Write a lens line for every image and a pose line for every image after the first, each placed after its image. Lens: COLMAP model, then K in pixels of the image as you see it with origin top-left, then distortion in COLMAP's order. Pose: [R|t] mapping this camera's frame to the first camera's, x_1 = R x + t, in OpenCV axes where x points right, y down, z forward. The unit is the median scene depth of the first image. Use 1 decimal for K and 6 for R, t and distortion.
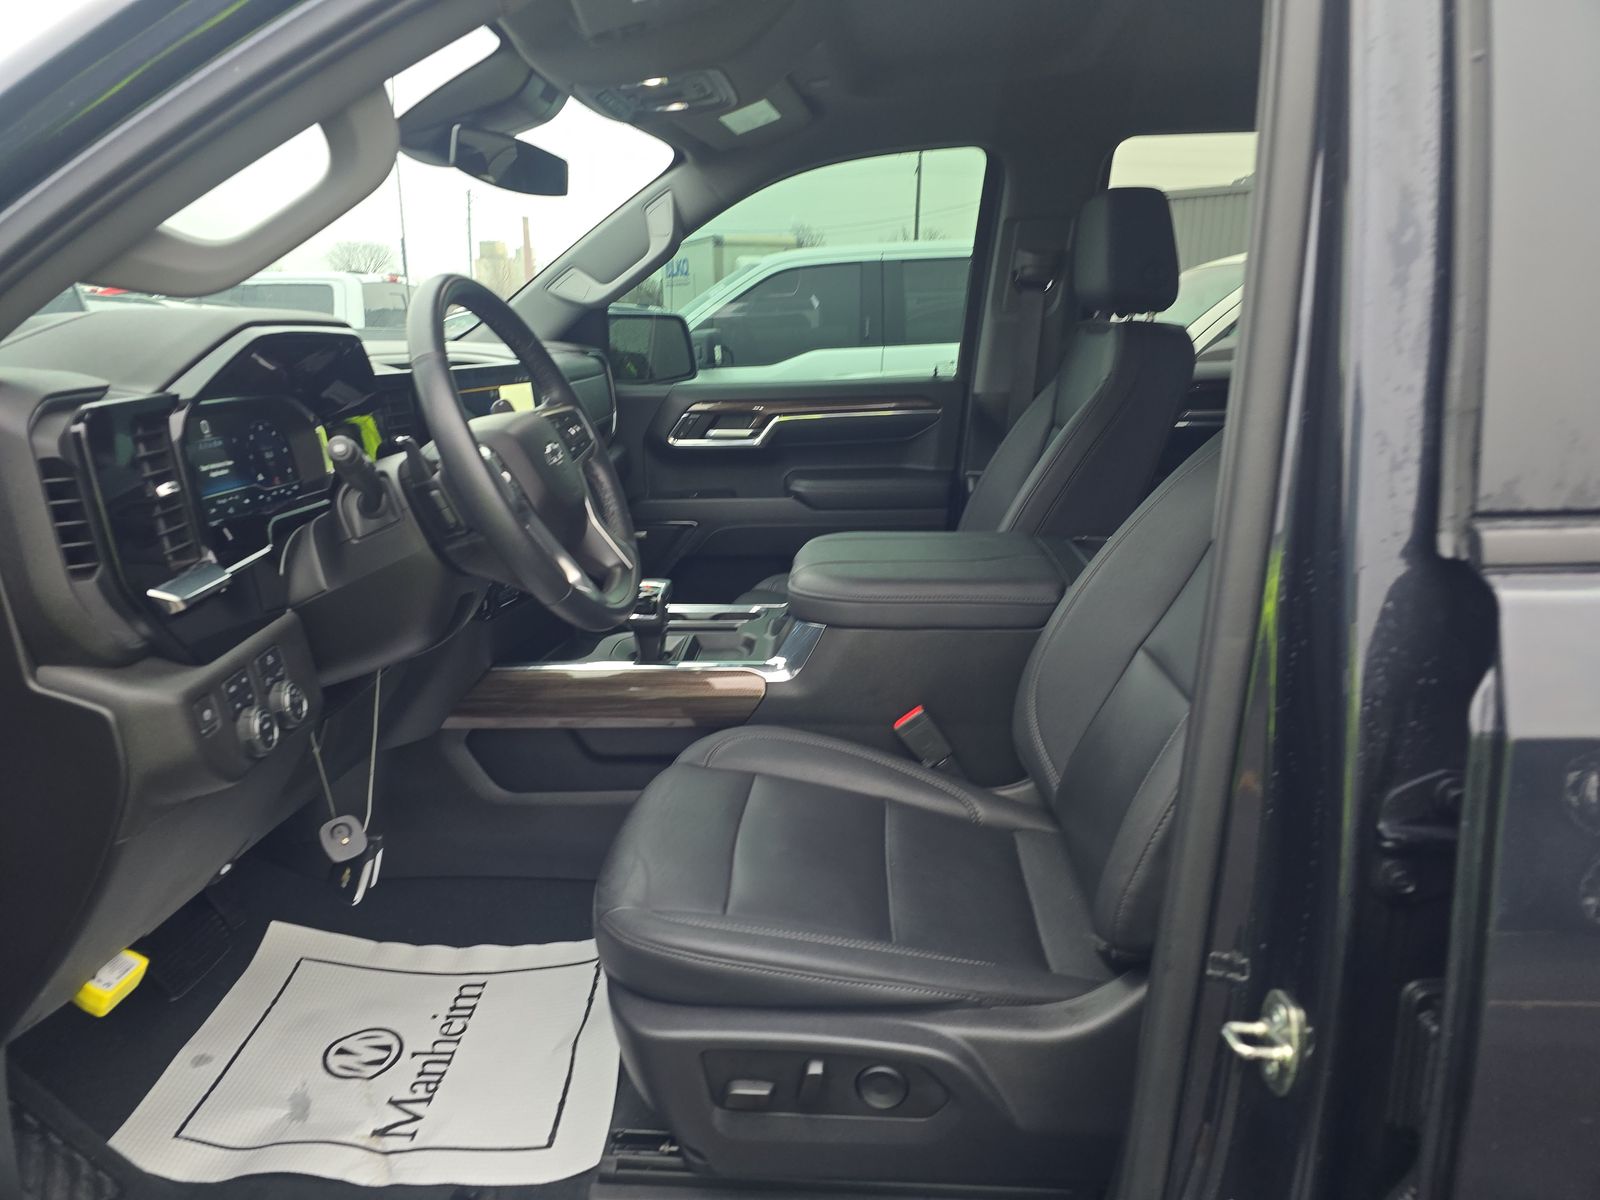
lens RADIAL K [[1072.1, 0, 799.9], [0, 1072.1, 580.5], [0, 0, 1]] dist [0.006427, 0.002995]
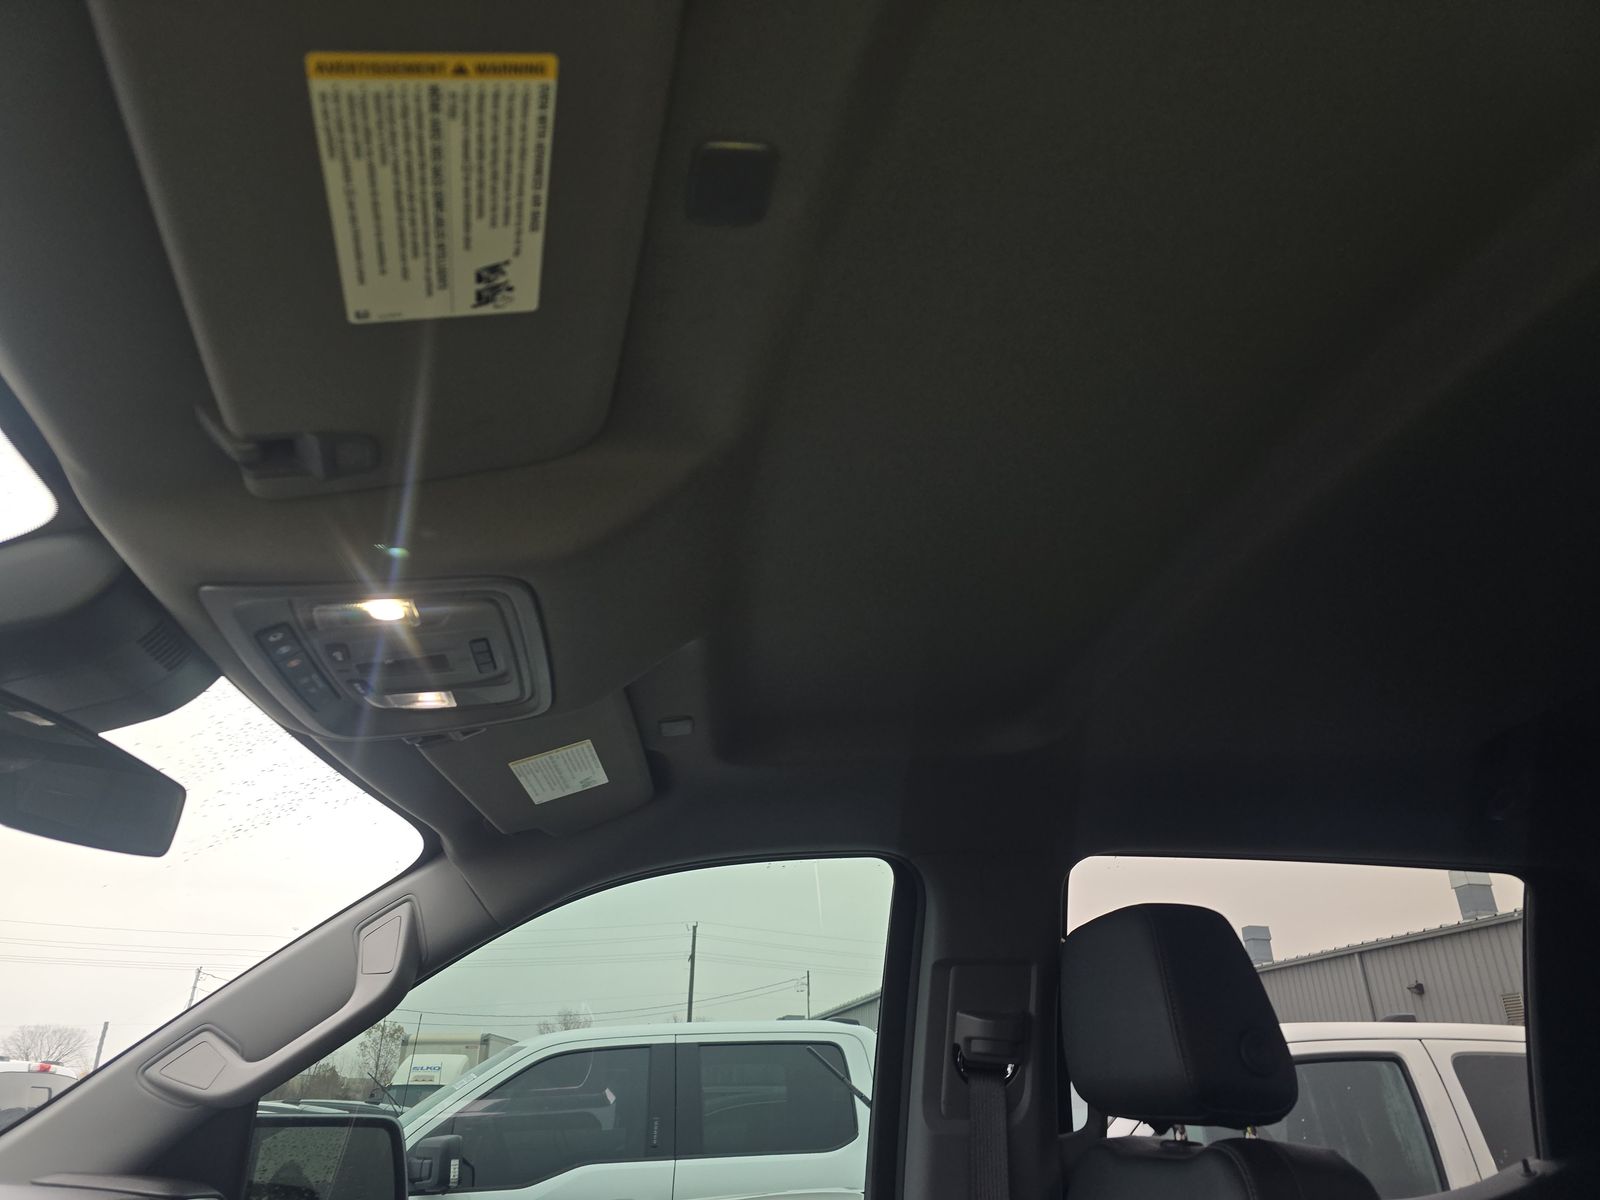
lens RADIAL K [[1072.1, 0, 799.9], [0, 1072.1, 580.5], [0, 0, 1]] dist [0.006427, 0.002995]
pose [[0.980285, 0.089443, 0.176188, -0.025116], [0.045652, 0.765031, -0.642374, -0.096812], [-0.192245, 0.637752, 0.745865, 0.374462]]
